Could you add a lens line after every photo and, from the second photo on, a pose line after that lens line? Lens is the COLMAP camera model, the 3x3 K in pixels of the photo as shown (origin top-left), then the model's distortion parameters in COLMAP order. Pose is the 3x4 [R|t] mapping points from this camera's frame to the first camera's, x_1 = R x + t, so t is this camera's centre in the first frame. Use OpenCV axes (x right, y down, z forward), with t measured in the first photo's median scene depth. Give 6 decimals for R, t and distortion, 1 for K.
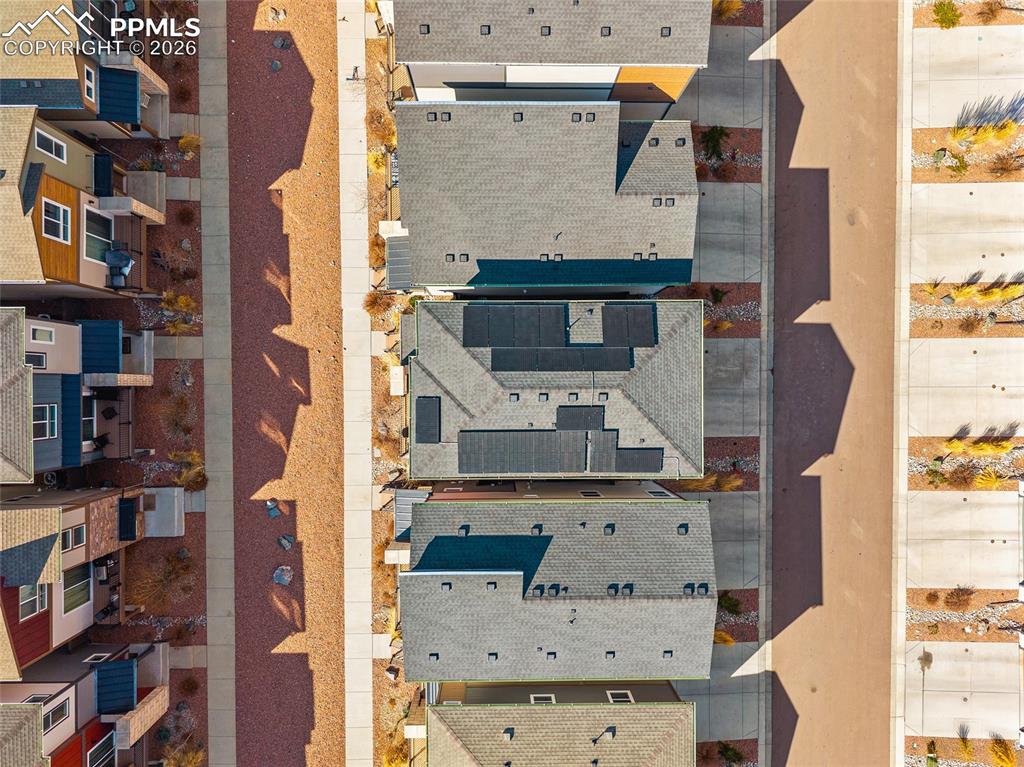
lens RADIAL K [[699.4, 0, 513.9], [0, 699.4, 390.7], [0, 0, 1]] dist [0.007935, -0.006650]
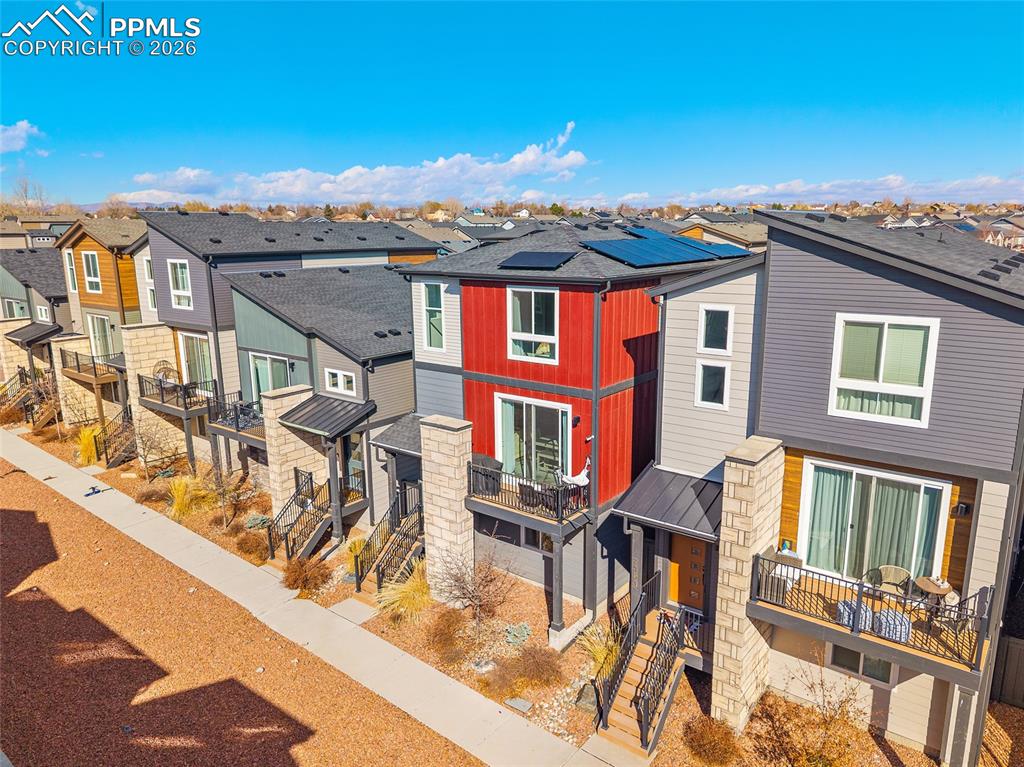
lens RADIAL K [[699.4, 0, 513.9], [0, 699.4, 390.7], [0, 0, 1]] dist [0.007935, -0.006650]
pose [[0.622617, -0.196259, 0.757516, -0.483471], [0.782014, 0.120995, -0.611404, 0.325881], [0.028338, 0.973058, 0.228810, 0.730439]]
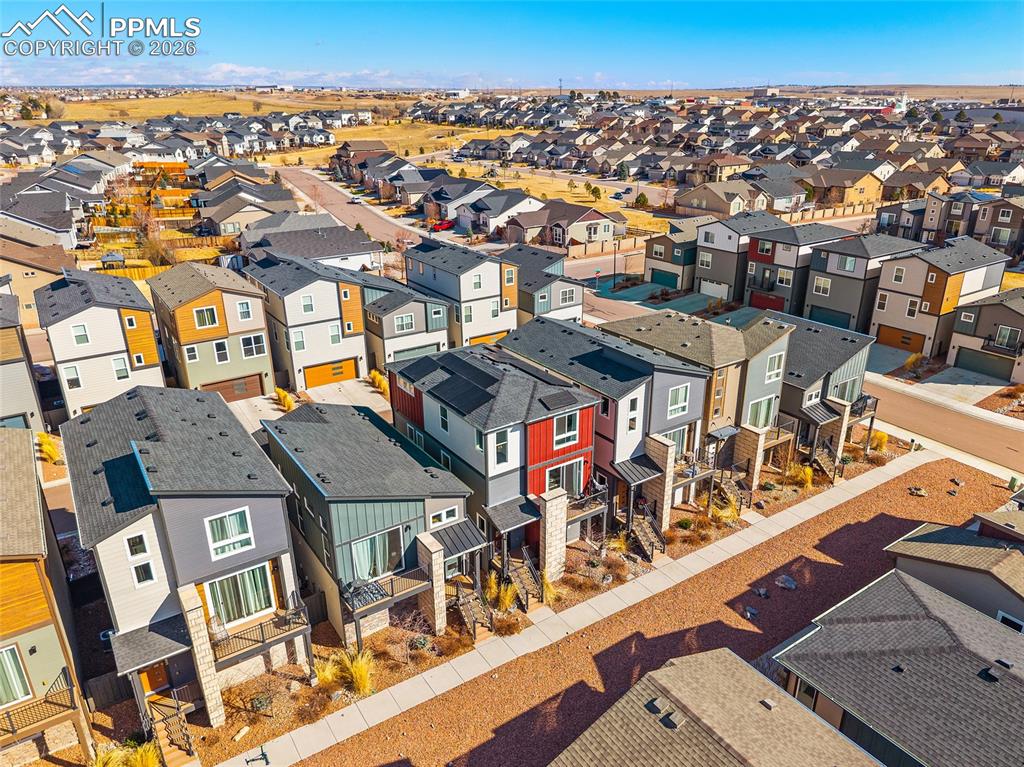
lens RADIAL K [[700.9, 0, 516.2], [0, 700.9, 386.7], [0, 0, 1]] dist [0.029600, -0.047741]
pose [[-0.562814, -0.323133, 0.760806, -0.794946], [0.826583, -0.221370, 0.517452, -0.511725], [0.001214, 0.920098, 0.391686, 0.355212]]
